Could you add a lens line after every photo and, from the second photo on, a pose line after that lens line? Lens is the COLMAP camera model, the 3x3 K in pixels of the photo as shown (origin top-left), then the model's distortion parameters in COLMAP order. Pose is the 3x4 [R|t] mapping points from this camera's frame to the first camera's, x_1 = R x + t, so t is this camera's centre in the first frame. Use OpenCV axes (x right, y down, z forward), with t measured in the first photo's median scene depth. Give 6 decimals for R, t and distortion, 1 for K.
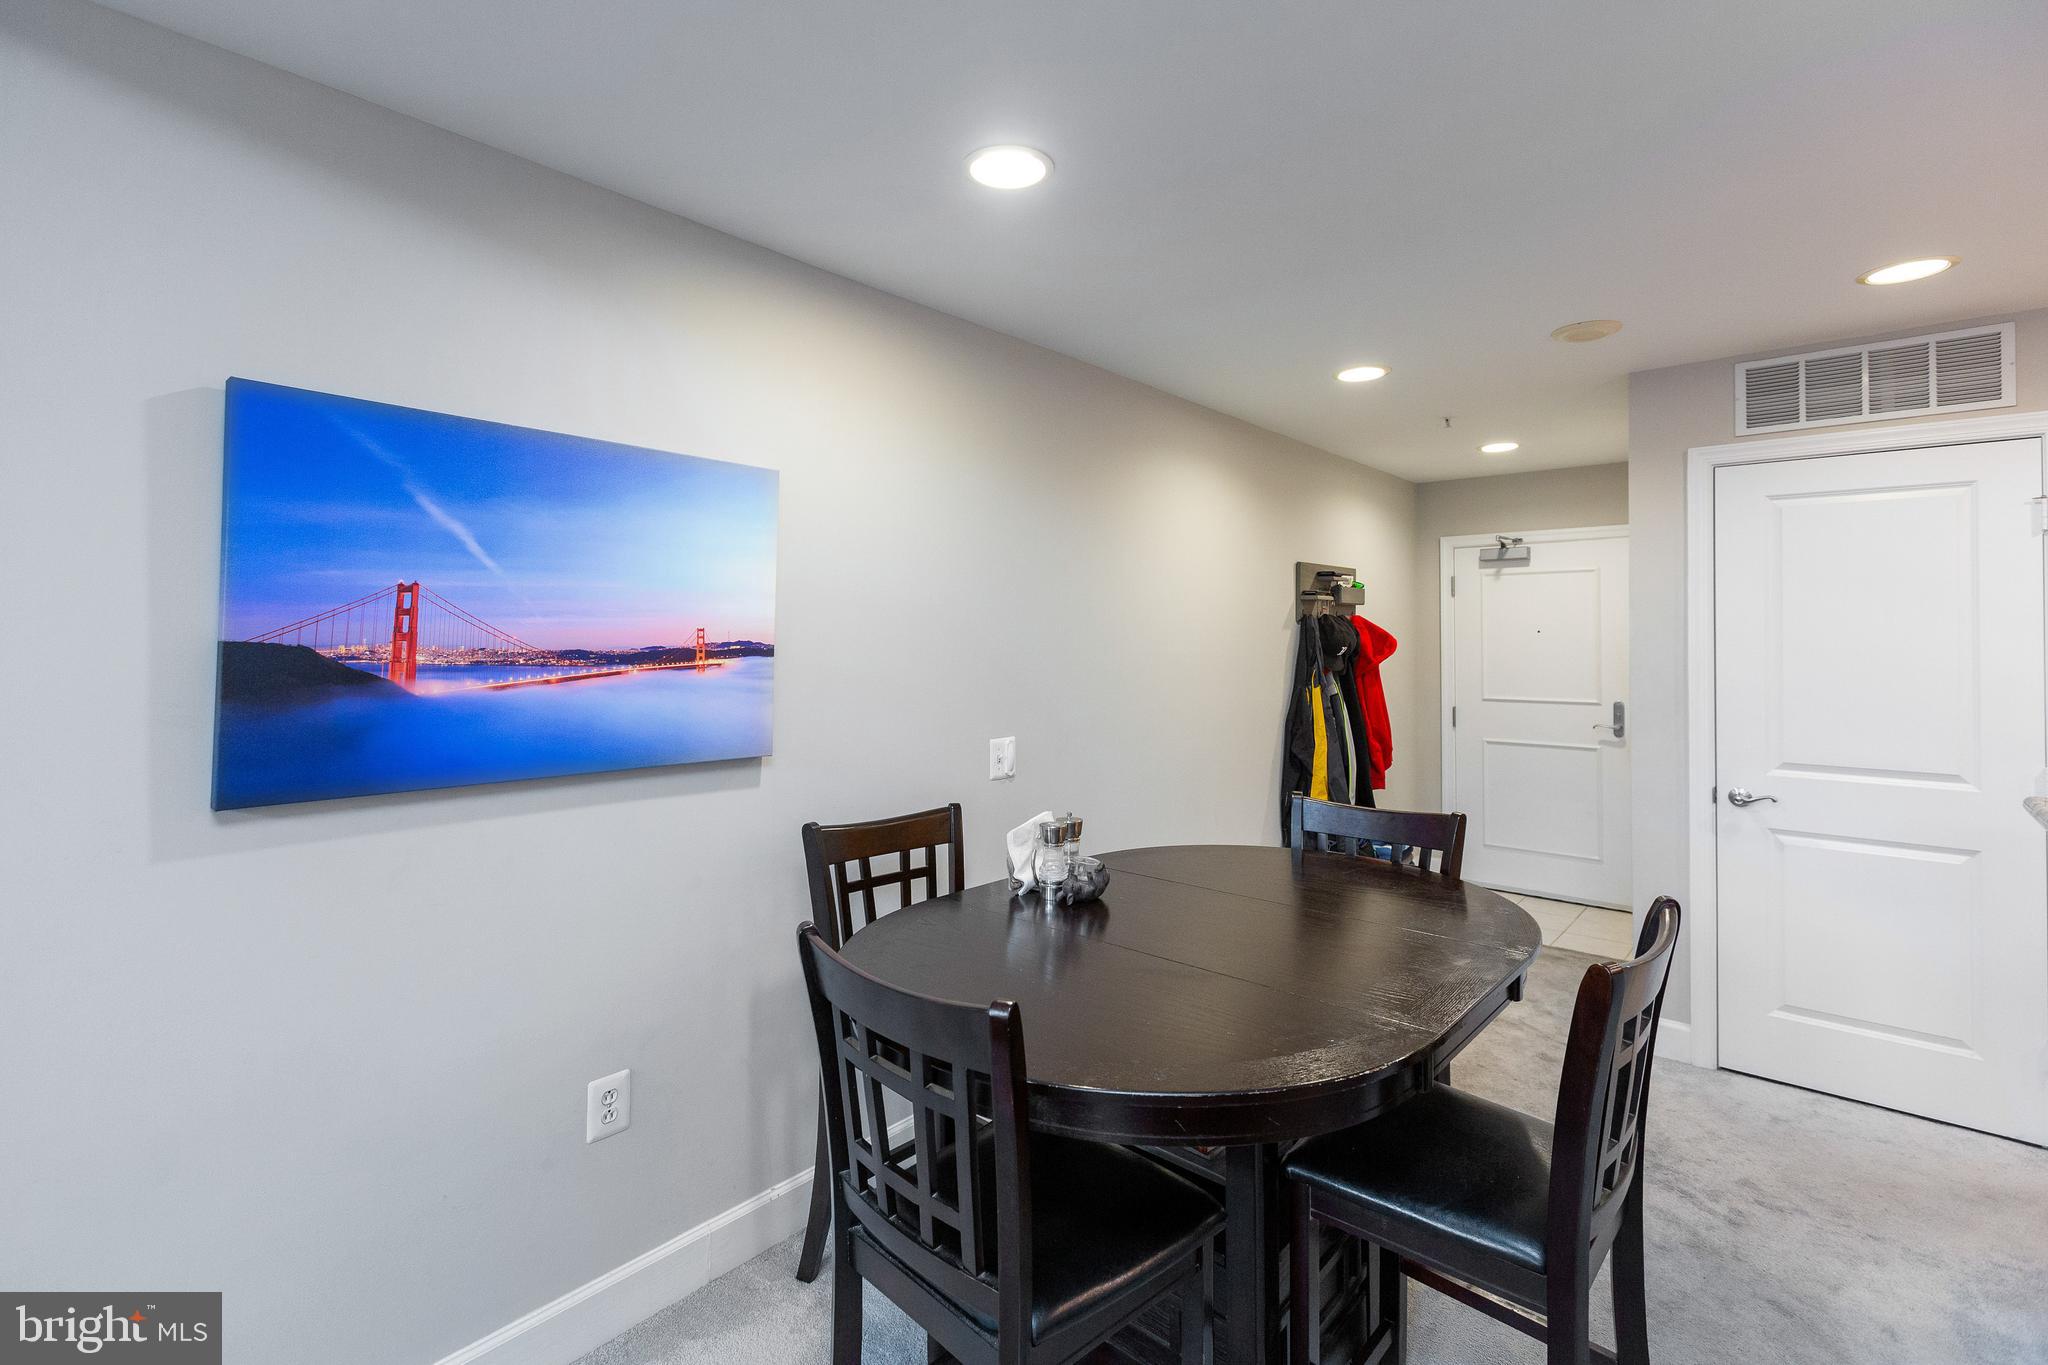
lens RADIAL K [[925.8, 0, 1018.5], [0, 925.8, 623.4], [0, 0, 1]] dist [-0.002880, -0.001071]
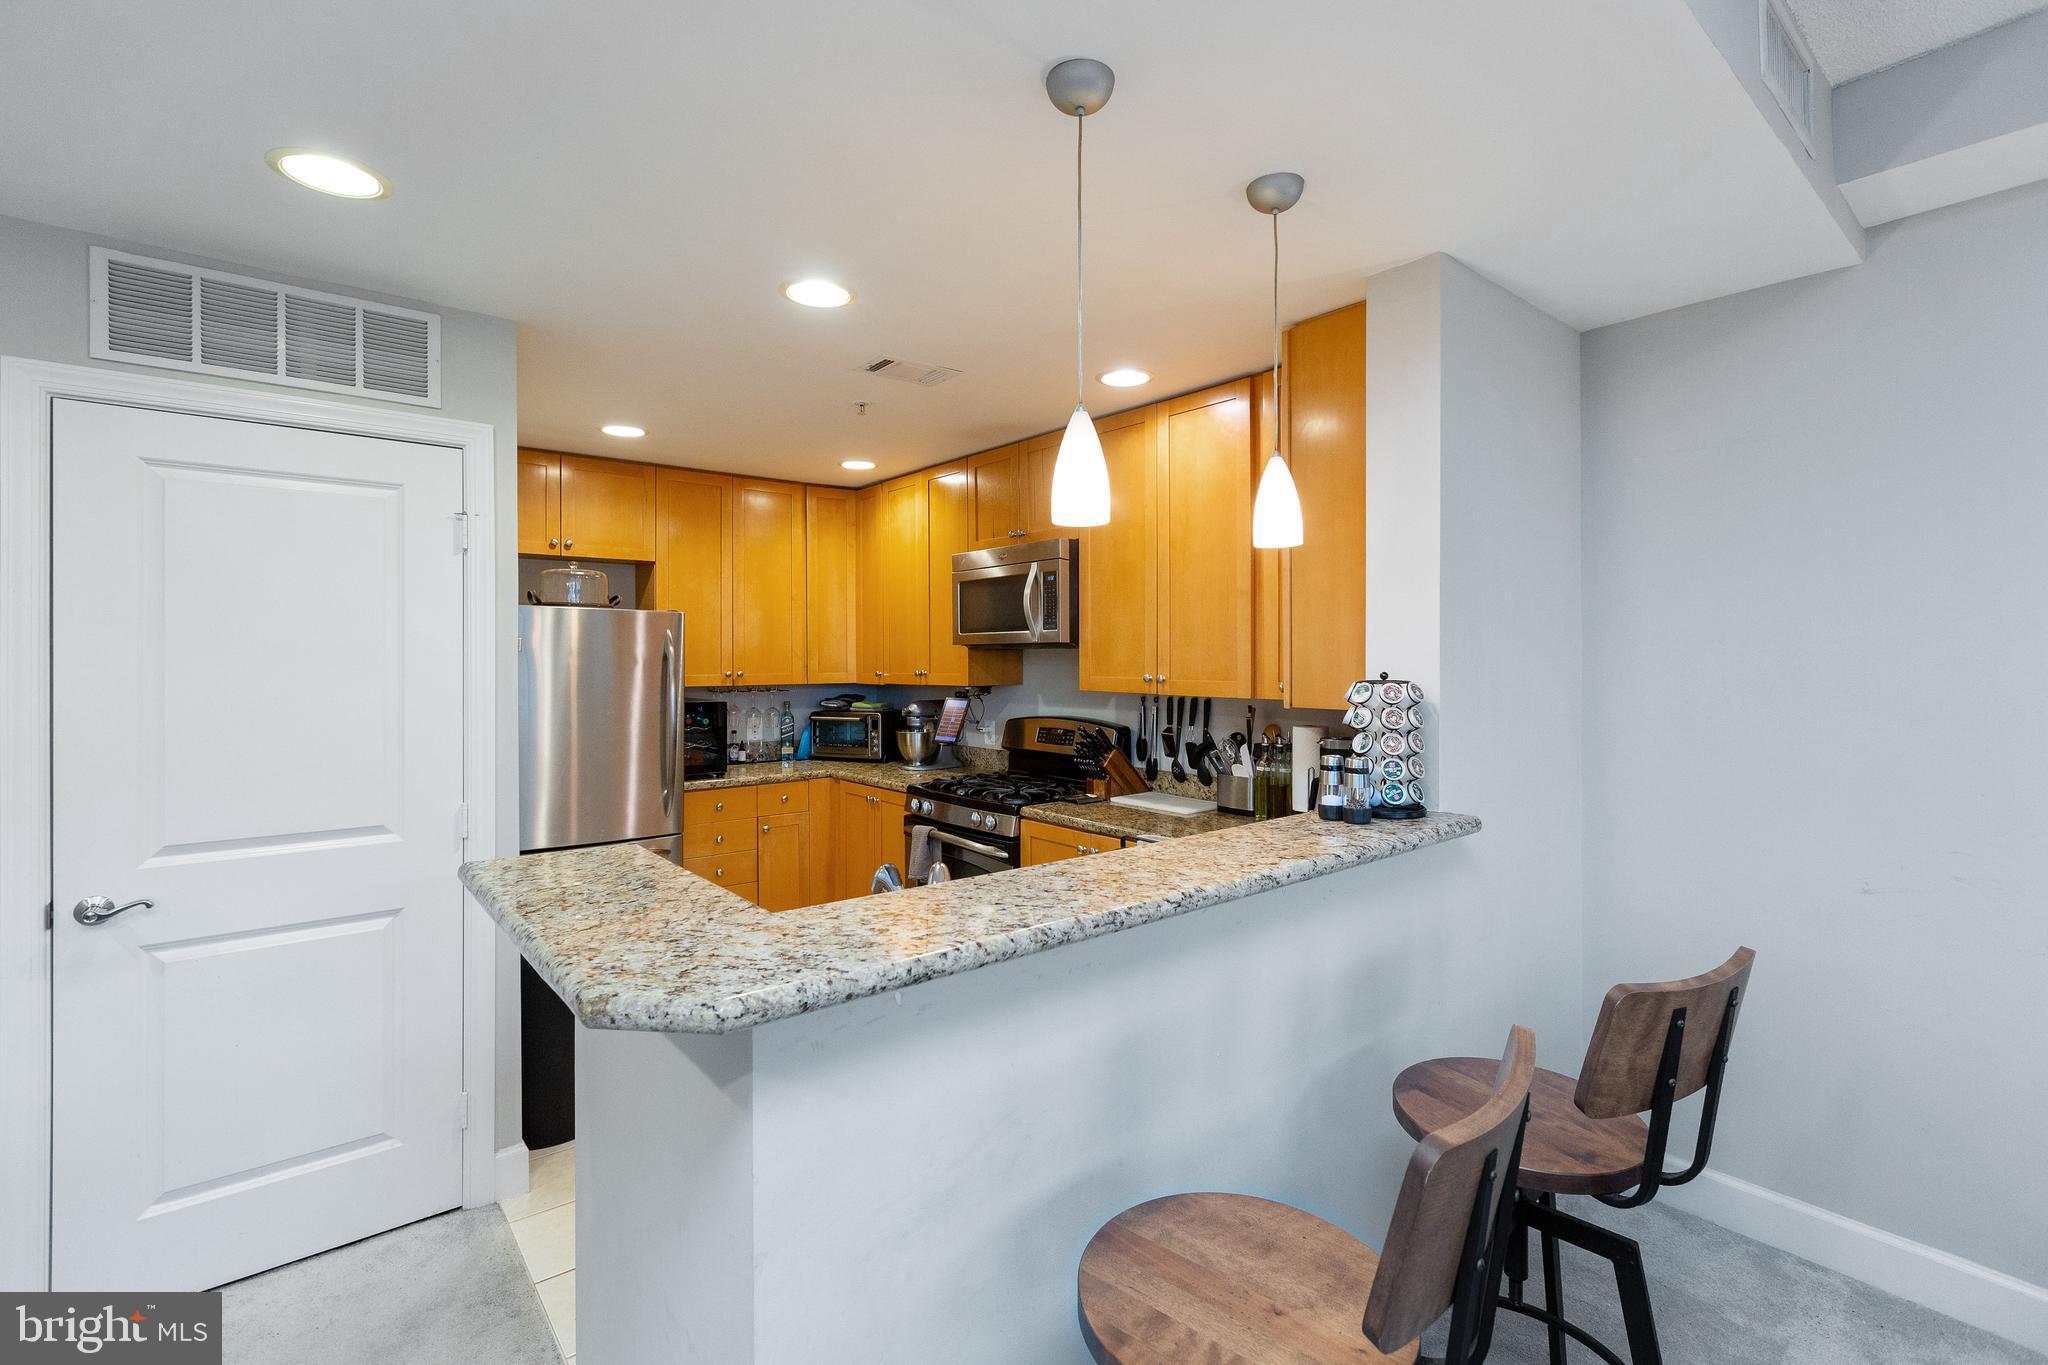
lens RADIAL K [[912.4, 0, 1027.2], [0, 912.4, 657.4], [0, 0, 1]] dist [-0.000074, -0.000326]
pose [[0.154842, -0.002123, 0.987937, 0.353246], [-0.010601, 0.999937, 0.003810, -0.001073], [-0.987882, -0.011063, 0.154809, 0.357299]]
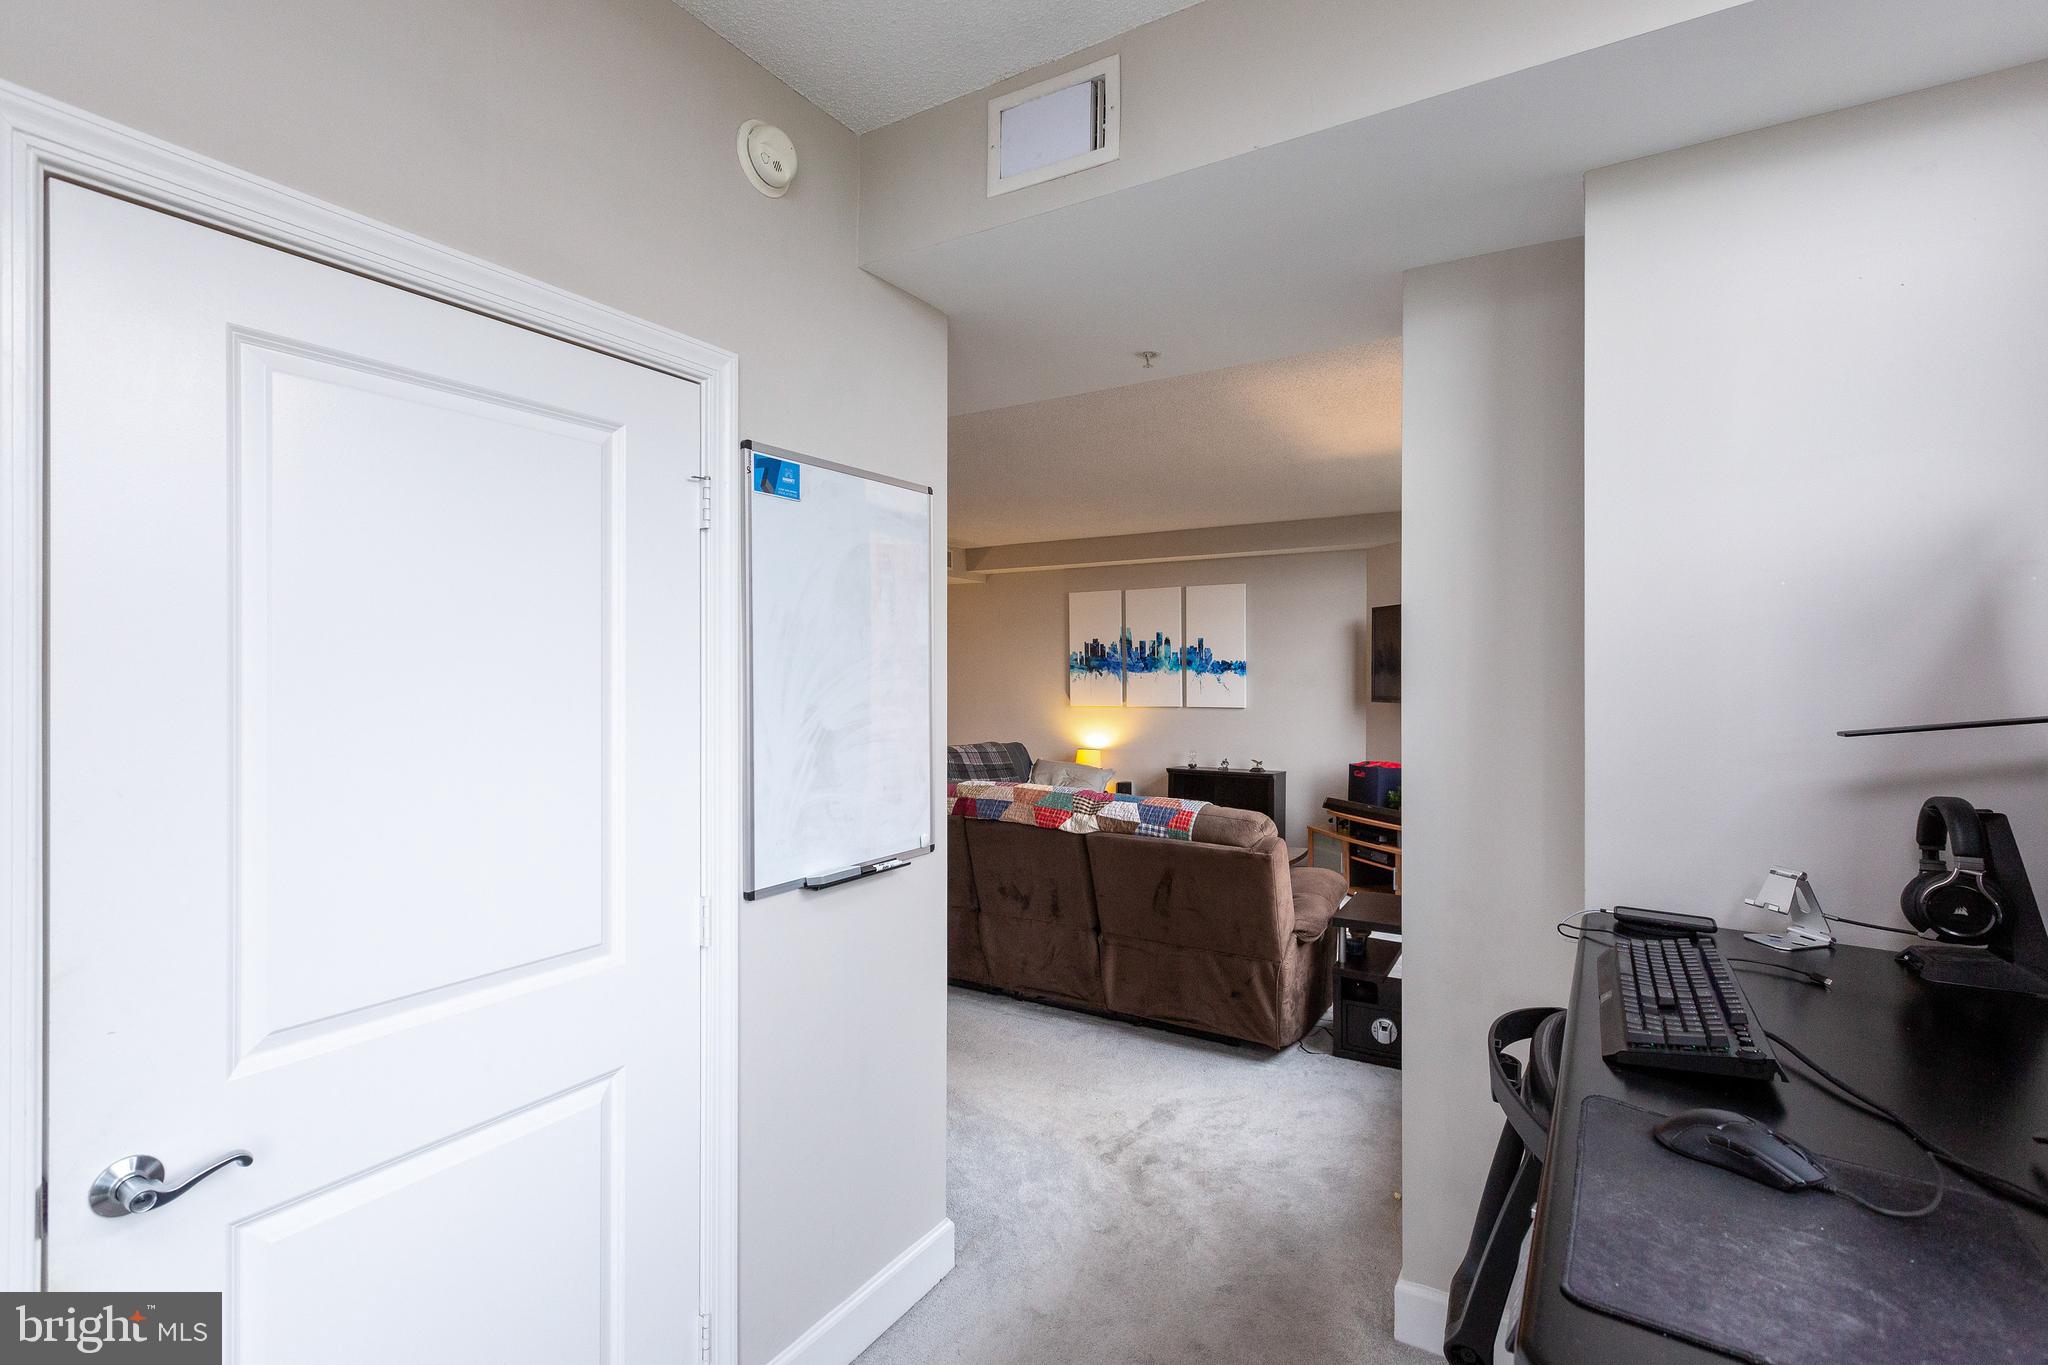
lens RADIAL K [[944.9, 0, 1028.5], [0, 944.9, 678.6], [0, 0, 1]] dist [0.000819, 0.000116]
pose [[-0.178741, 0.000197, 0.983896, -2.690771], [-0.013580, 0.999904, -0.002667, -0.005955], [-0.983802, -0.013838, -0.178721, 0.167651]]
